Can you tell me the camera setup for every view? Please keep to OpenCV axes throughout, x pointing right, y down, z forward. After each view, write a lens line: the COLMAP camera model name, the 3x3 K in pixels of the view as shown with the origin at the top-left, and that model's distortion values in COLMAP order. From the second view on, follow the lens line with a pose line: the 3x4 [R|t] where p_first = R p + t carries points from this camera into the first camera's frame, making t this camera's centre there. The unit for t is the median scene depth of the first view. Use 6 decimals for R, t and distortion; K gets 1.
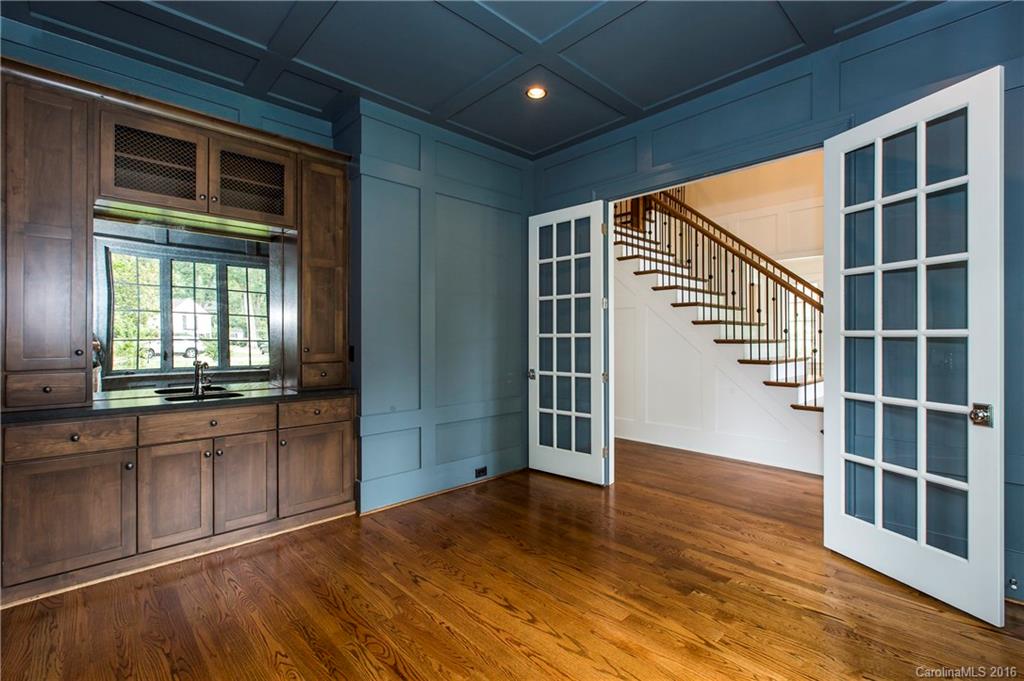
lens RADIAL K [[458.7, 0, 516.6], [0, 458.7, 336.5], [0, 0, 1]] dist [-0.002241, -0.000311]
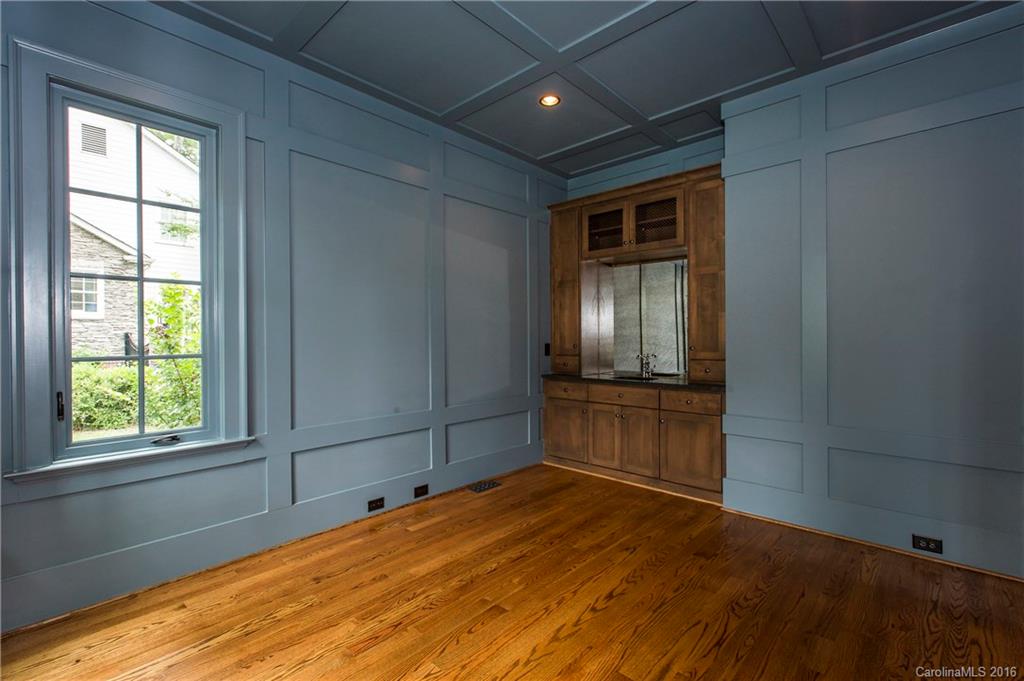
lens RADIAL K [[458.7, 0, 516.7], [0, 458.7, 340.9], [0, 0, 1]] dist [-0.002241, -0.000311]
pose [[0.062862, 0.007642, -0.997993, 0.782079], [0.006423, 0.999947, 0.008062, -0.001373], [0.998002, -0.006916, 0.062810, 0.561627]]
